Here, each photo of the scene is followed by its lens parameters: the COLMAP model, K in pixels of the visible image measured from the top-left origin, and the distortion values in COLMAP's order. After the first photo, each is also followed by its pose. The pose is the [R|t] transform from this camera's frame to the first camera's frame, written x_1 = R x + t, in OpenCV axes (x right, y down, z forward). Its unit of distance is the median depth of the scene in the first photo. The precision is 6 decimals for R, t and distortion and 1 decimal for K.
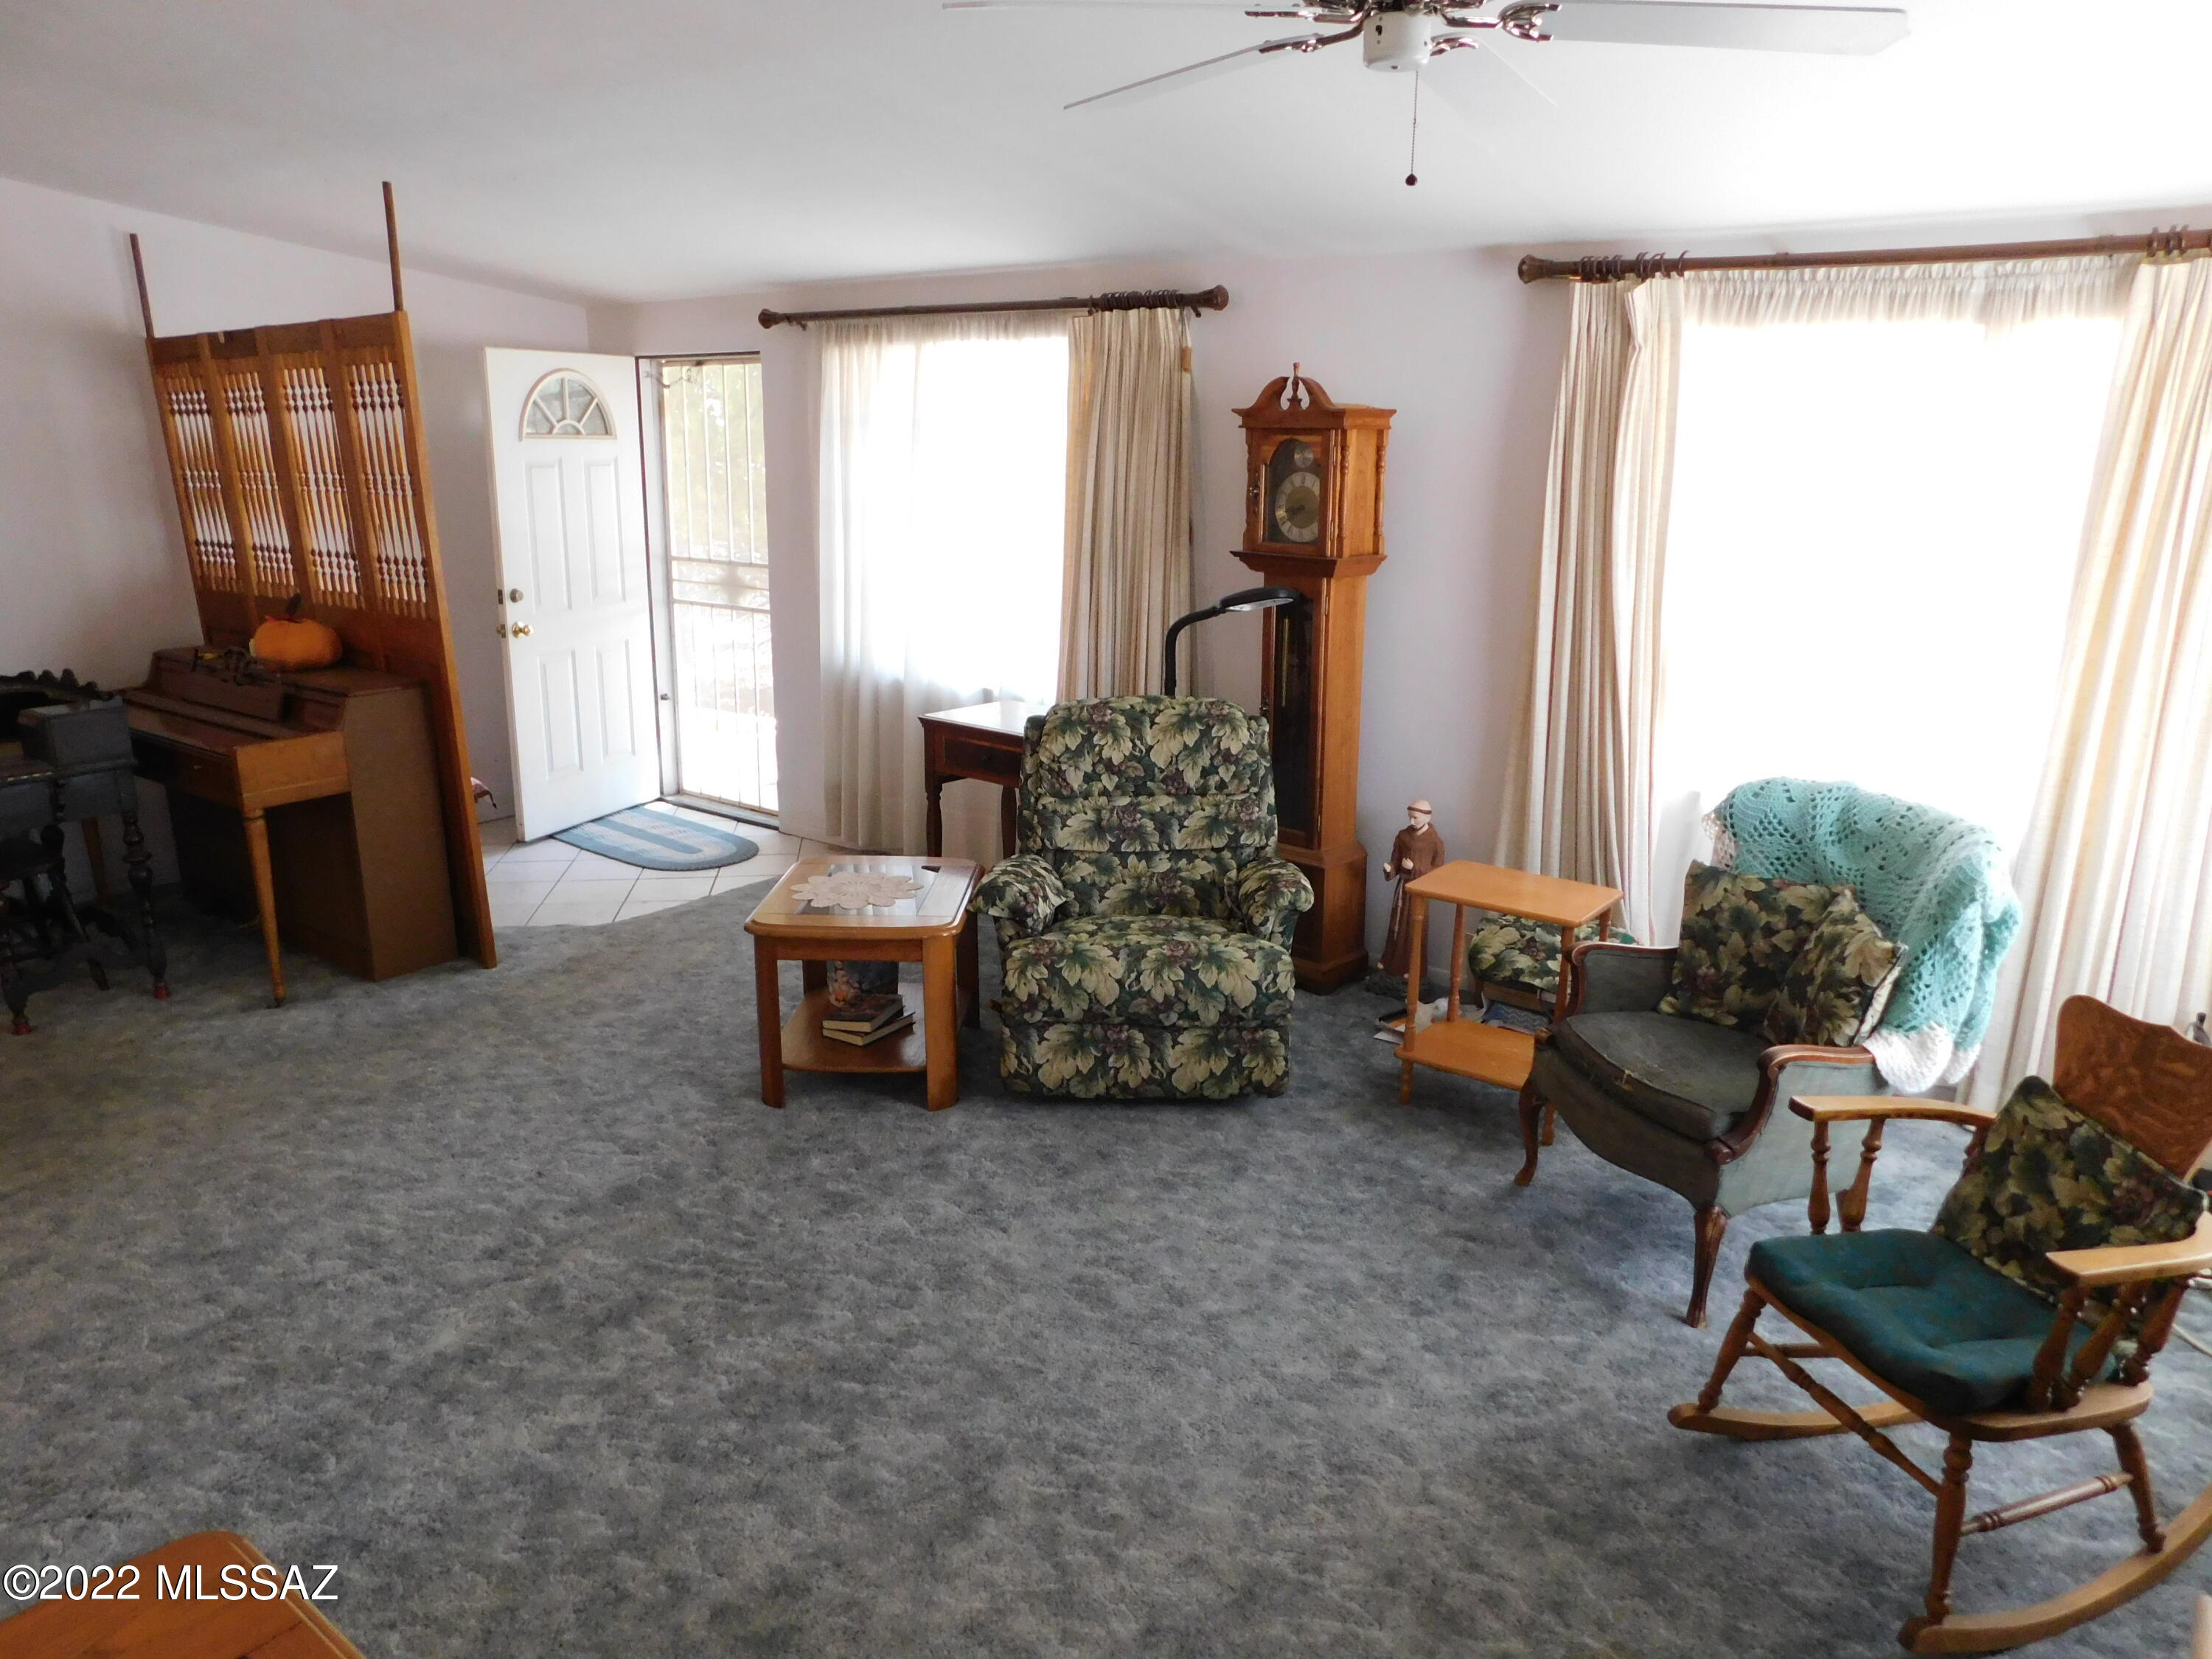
lens RADIAL K [[1519.2, 0, 1110.1], [0, 1519.2, 833.7], [0, 0, 1]] dist [-0.083468, 0.069852]
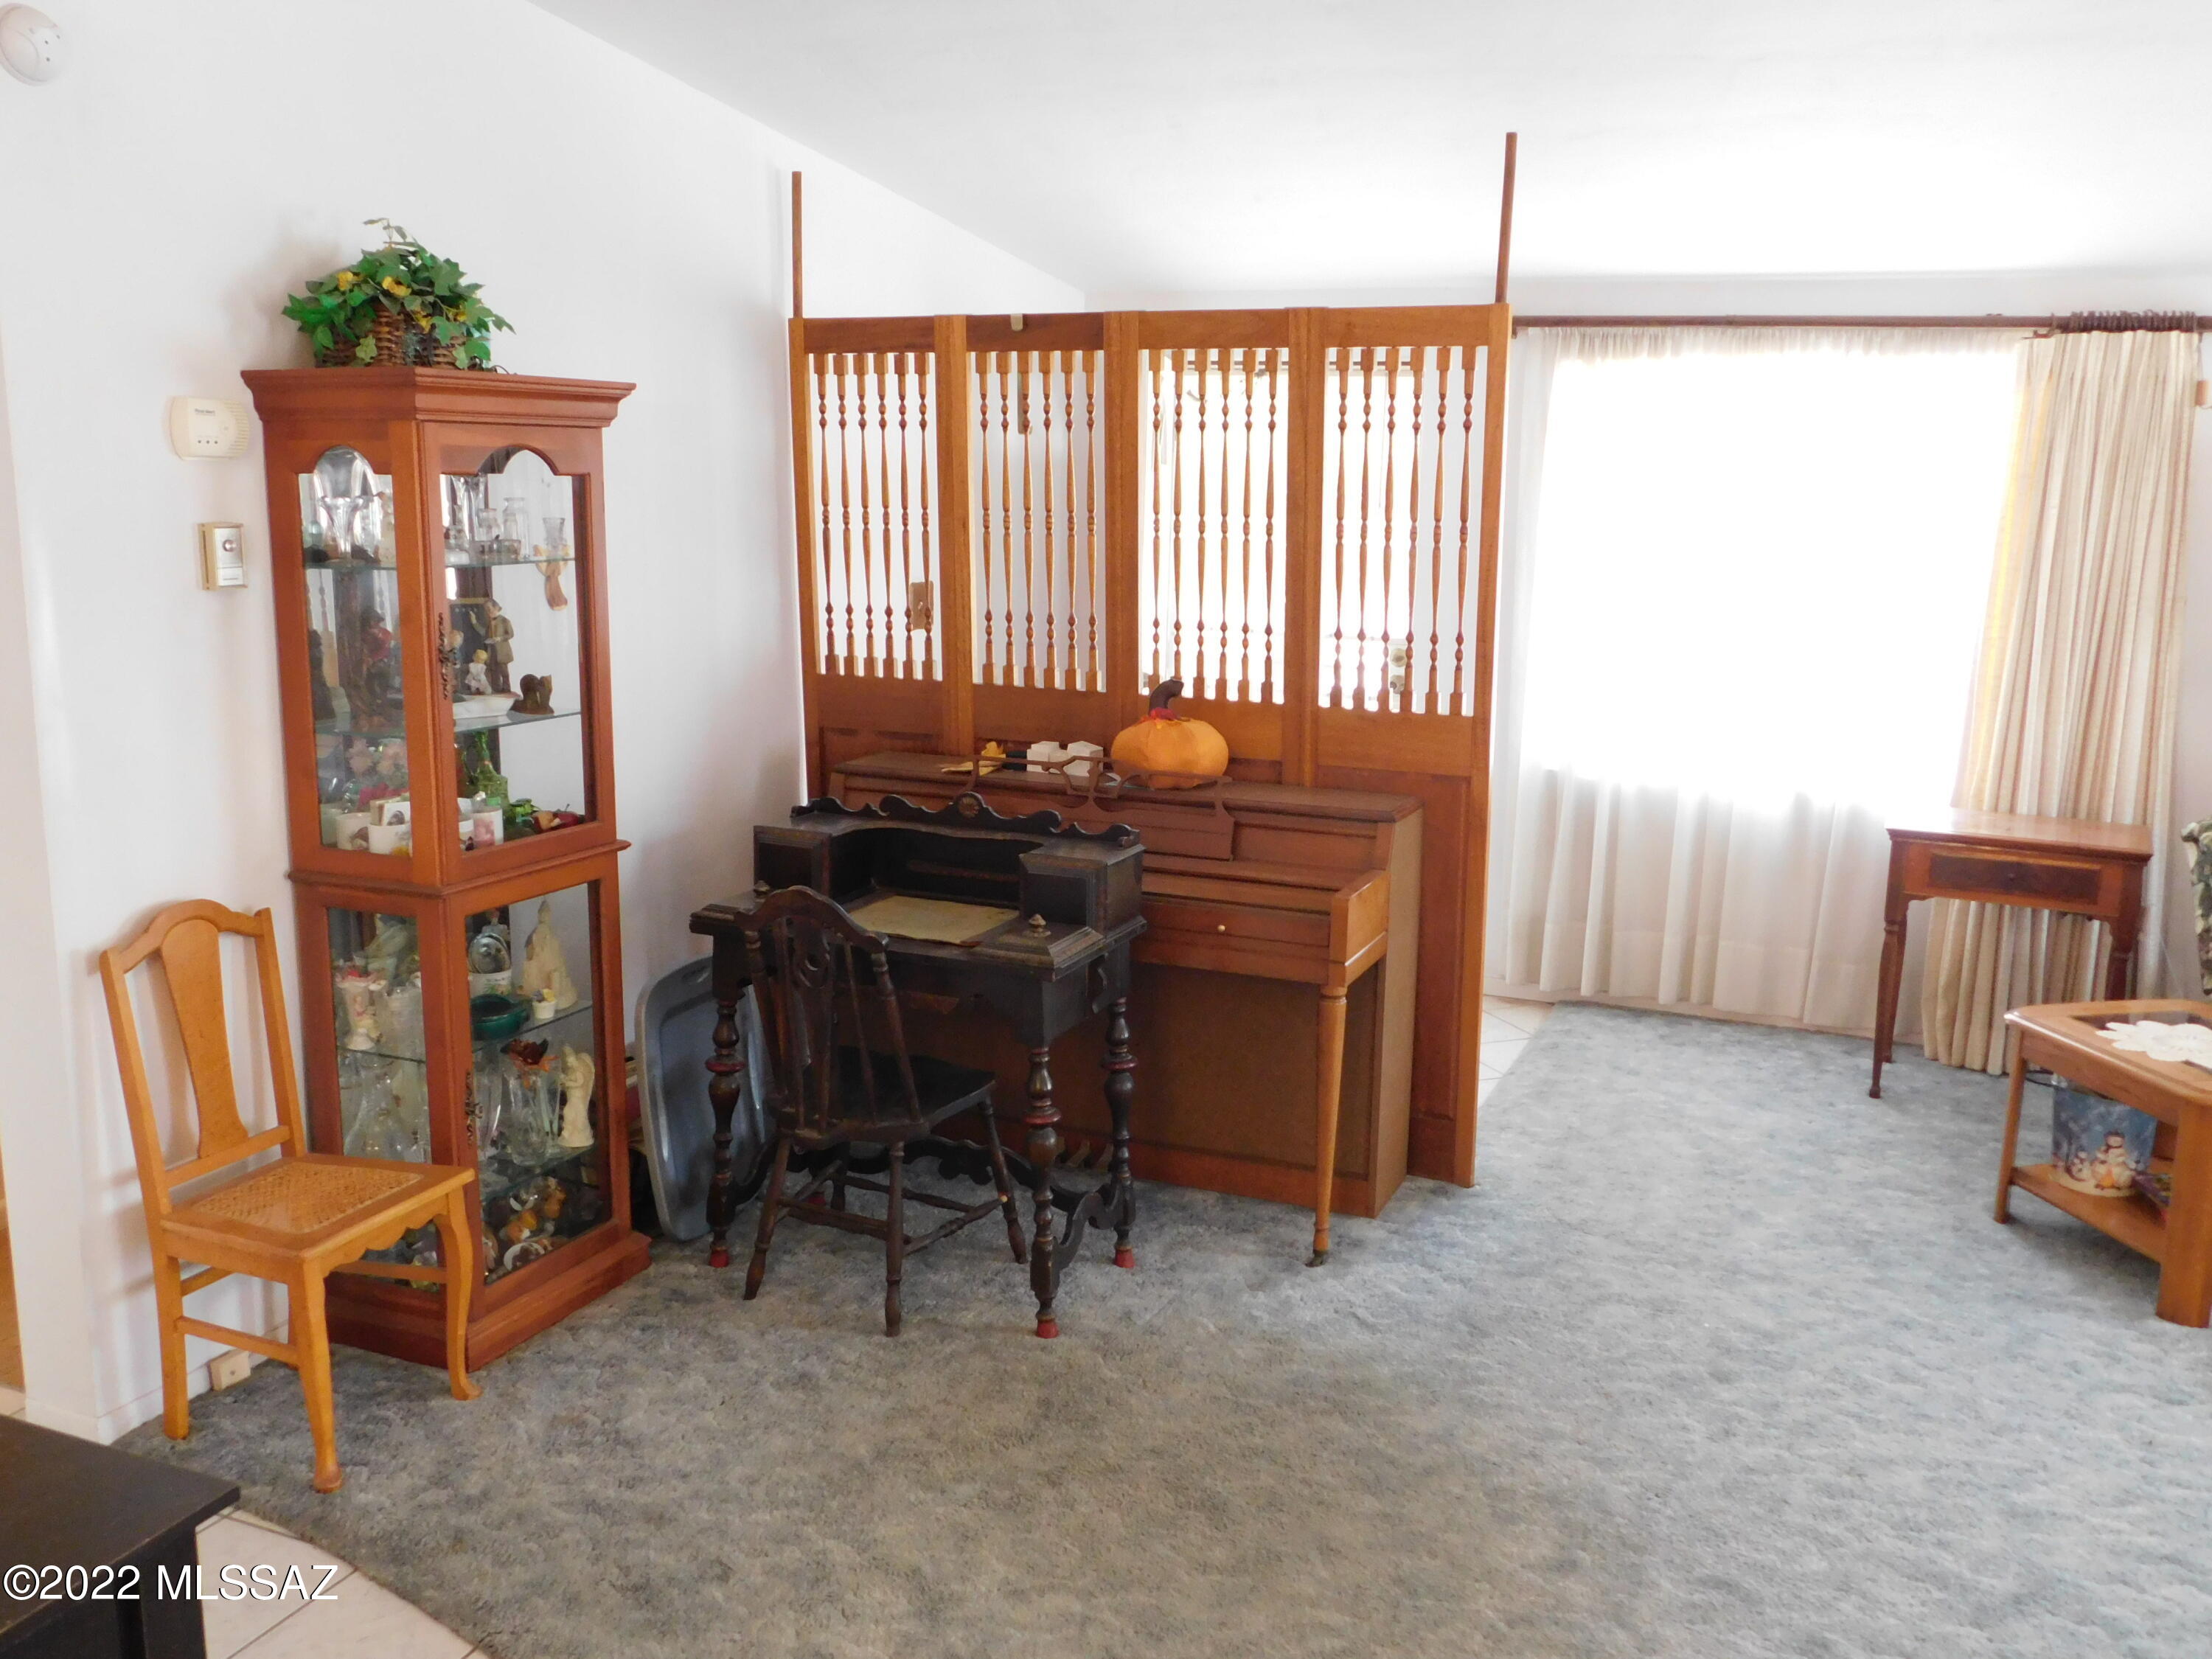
lens RADIAL K [[1947.7, 0, 1106.0], [0, 1947.7, 829.5], [0, 0, 1]] dist [0.005848, 0.011258]
pose [[0.970317, -0.032652, 0.239621, -1.037253], [0.048609, 0.996954, -0.060985, -0.044733], [-0.236900, 0.070823, 0.968949, 0.132923]]
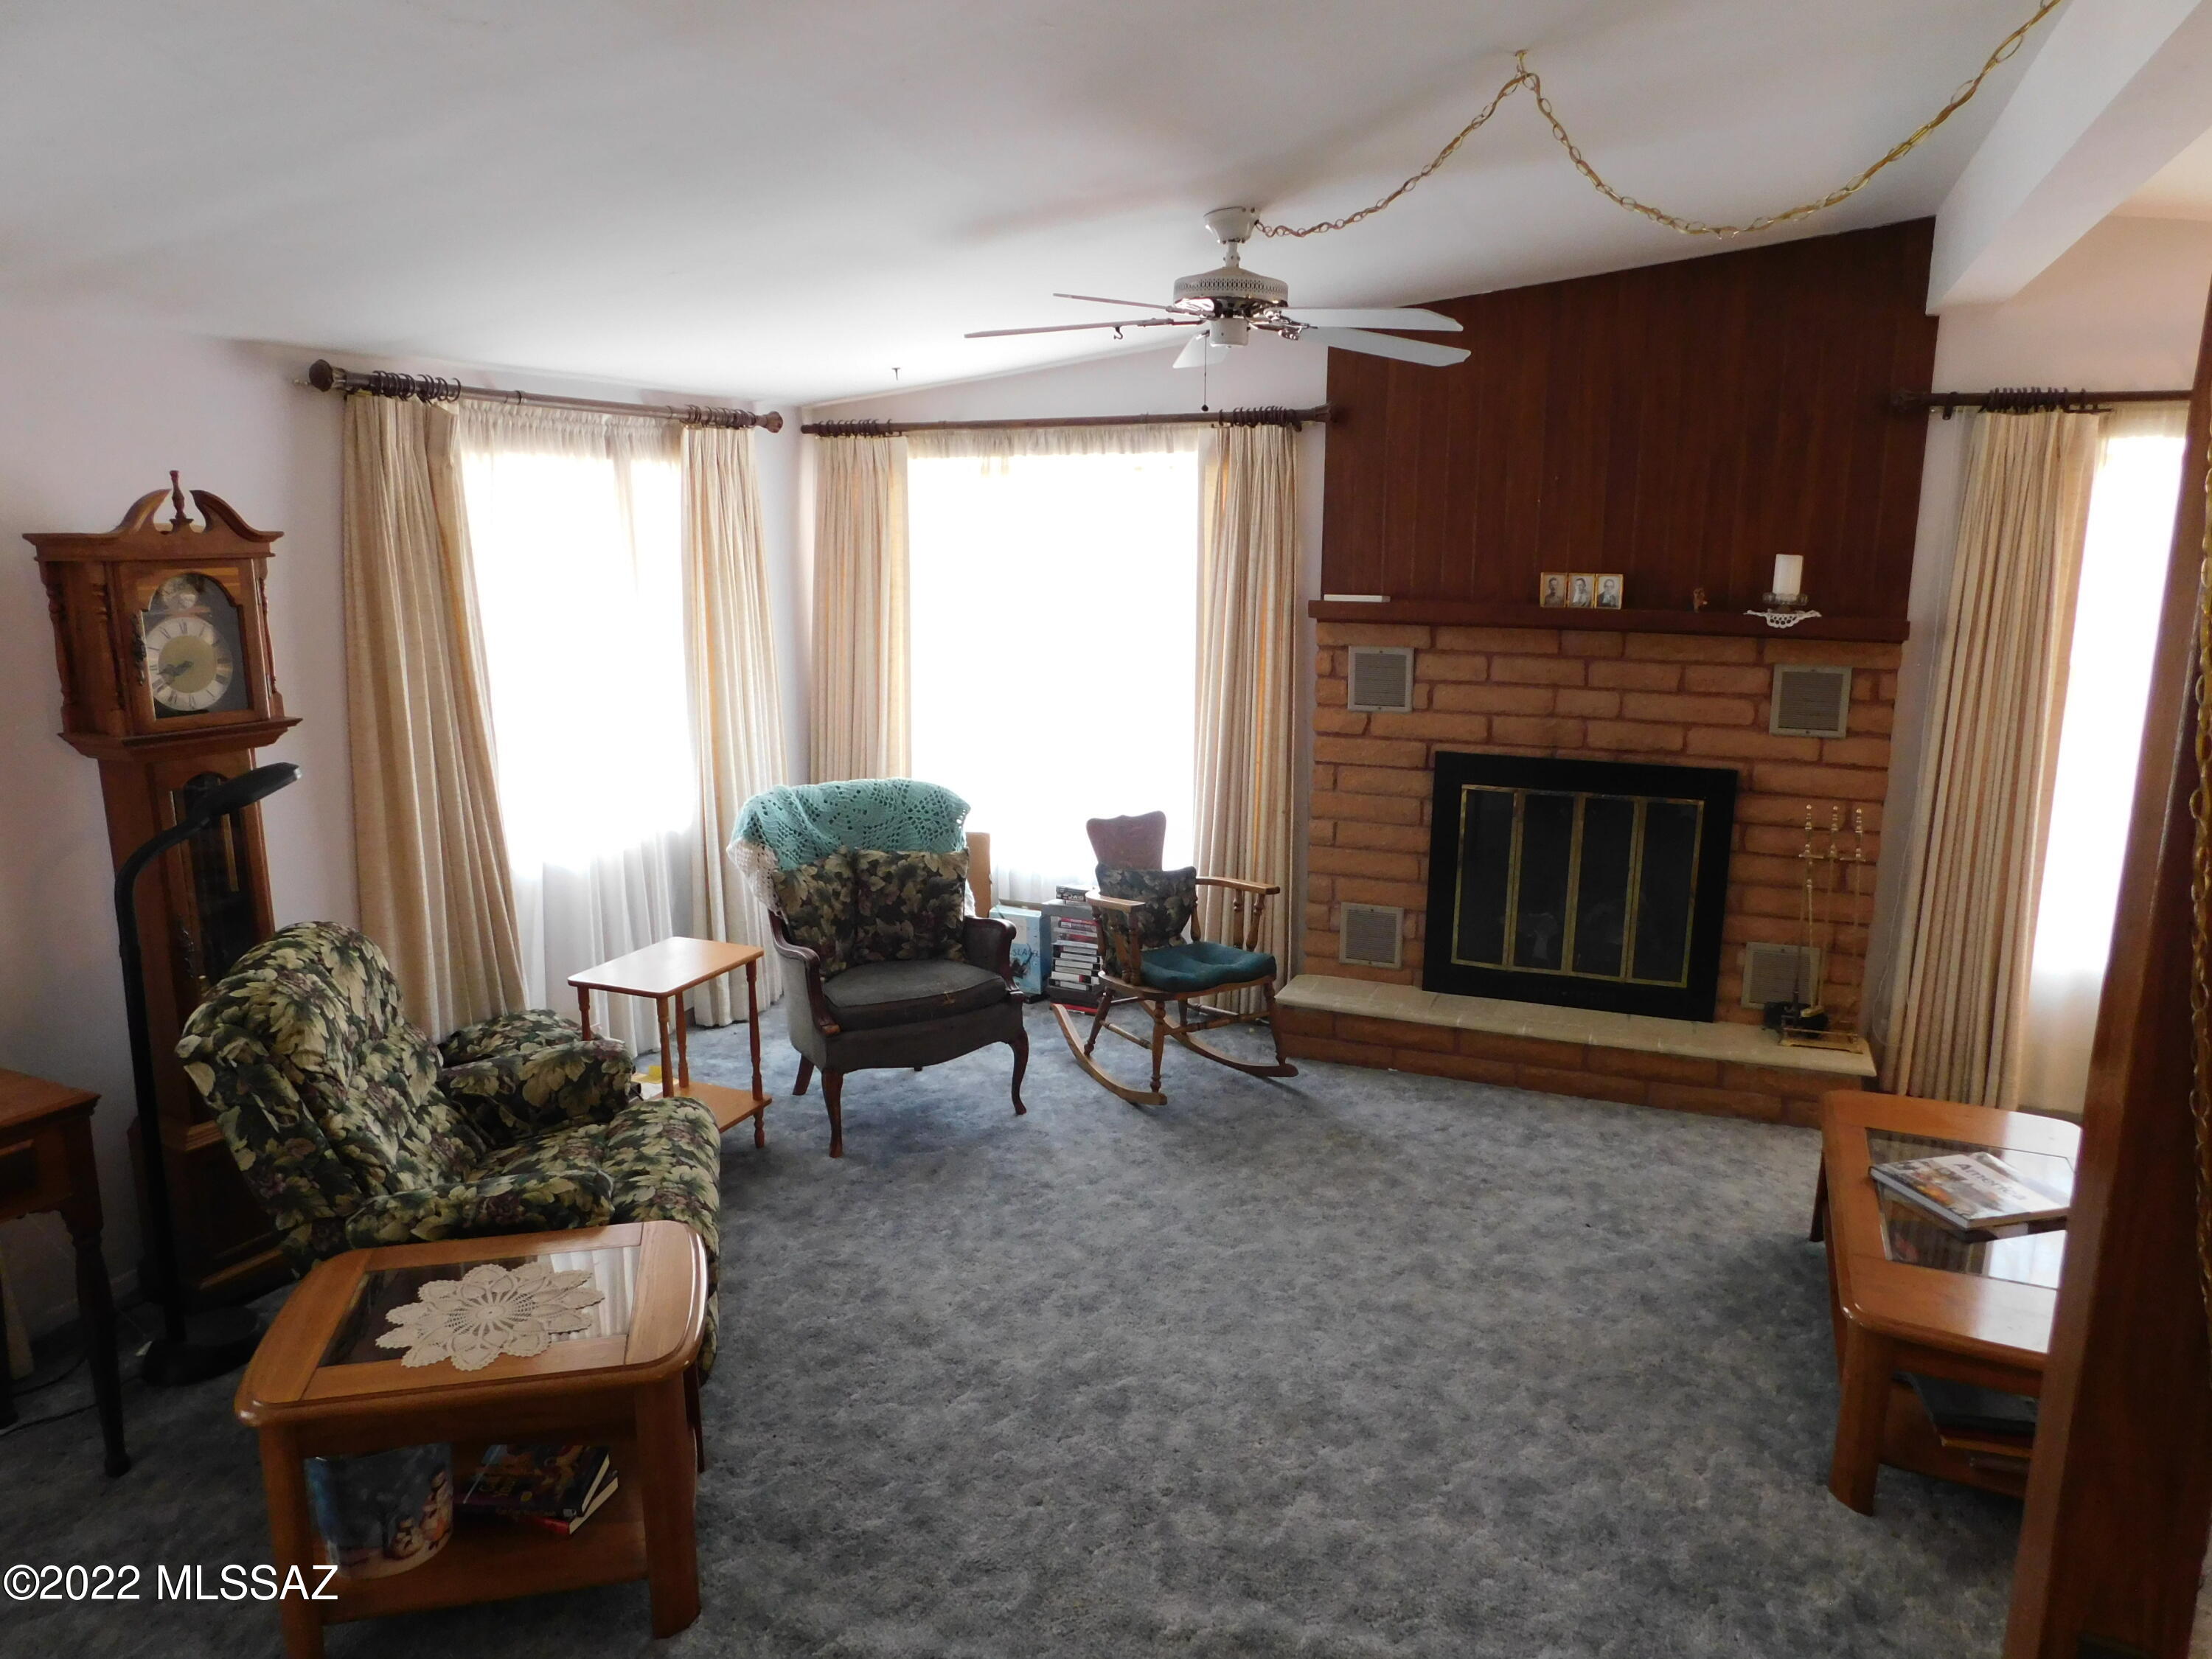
lens RADIAL K [[1519.2, 0, 1110.1], [0, 1519.2, 833.7], [0, 0, 1]] dist [-0.083468, 0.069852]
pose [[-0.262189, -0.199119, 0.944250, -0.819577], [0.250719, 0.930825, 0.265905, -0.258658], [-0.931878, 0.306458, -0.194129, 0.882345]]
